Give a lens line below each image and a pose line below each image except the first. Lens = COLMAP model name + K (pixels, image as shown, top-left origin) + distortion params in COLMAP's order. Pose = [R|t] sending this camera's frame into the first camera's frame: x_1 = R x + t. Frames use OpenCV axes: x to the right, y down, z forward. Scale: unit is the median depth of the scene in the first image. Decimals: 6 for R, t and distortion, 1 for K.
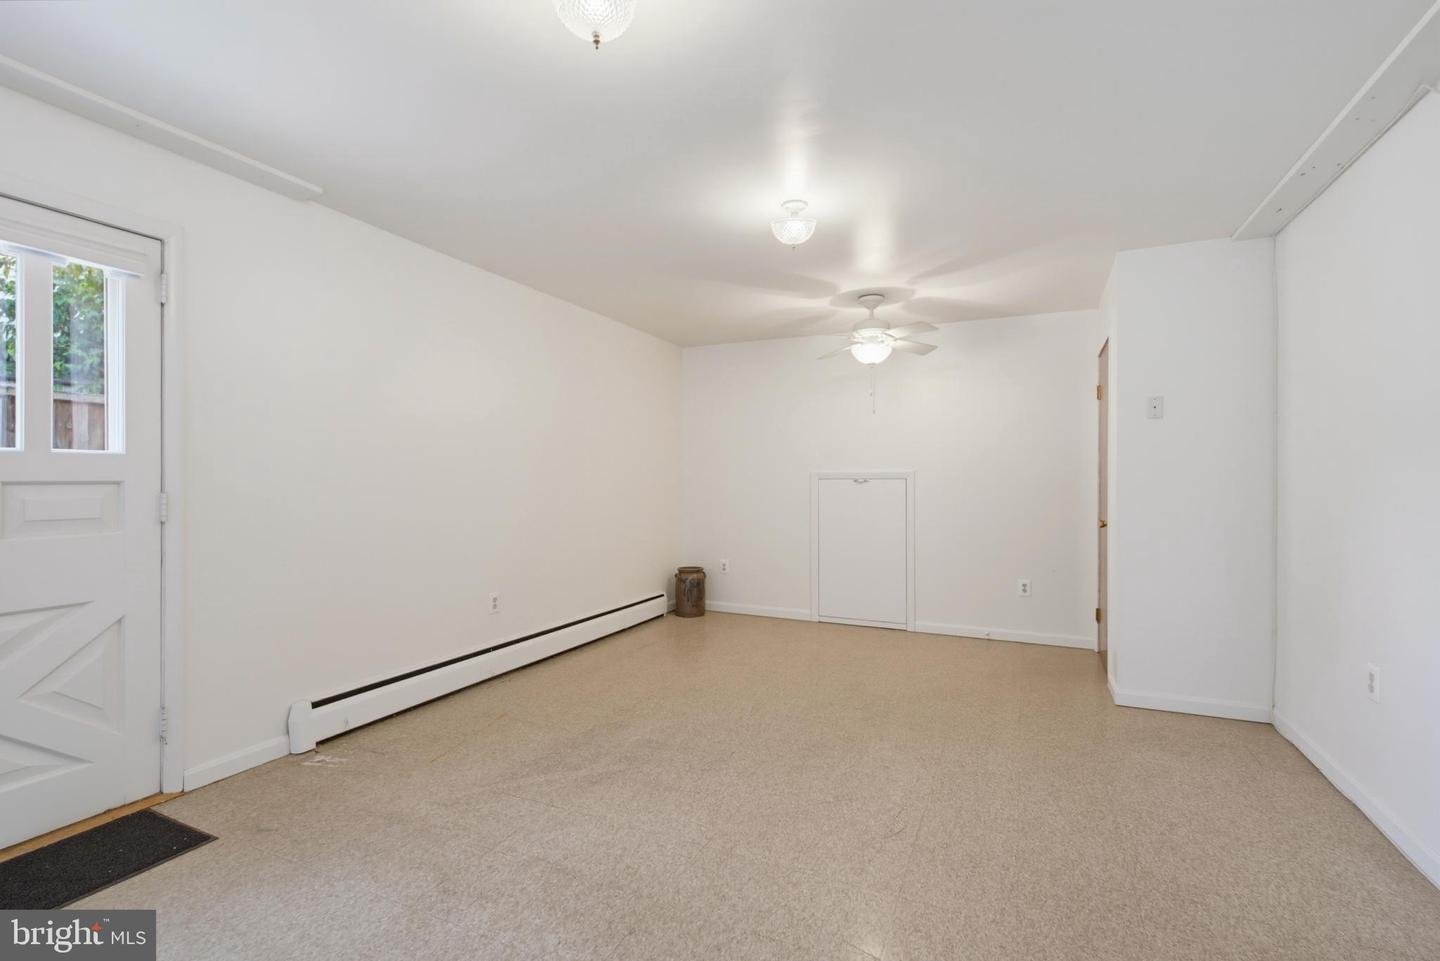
lens RADIAL K [[649.6, 0, 726.9], [0, 649.6, 481.3], [0, 0, 1]] dist [0.002248, -0.001511]
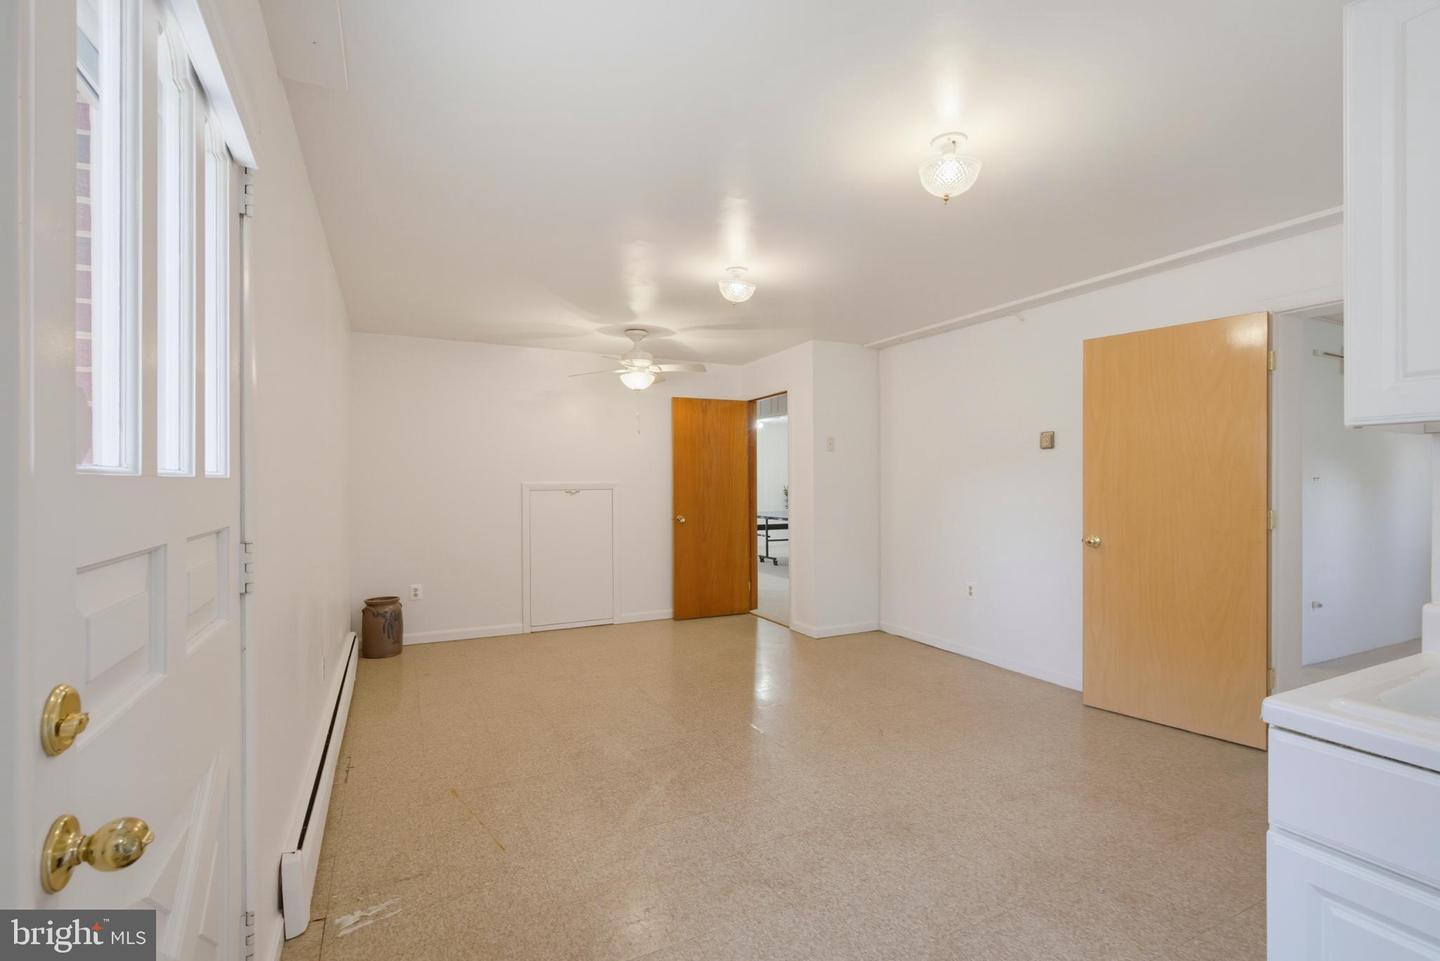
lens RADIAL K [[649.6, 0, 726.9], [0, 649.6, 478.9], [0, 0, 1]] dist [0.002248, -0.001511]
pose [[0.630698, -0.000469, 0.776029, -0.561792], [0.007782, 0.999953, -0.005721, -0.017086], [-0.775990, 0.009647, 0.630672, 0.161739]]
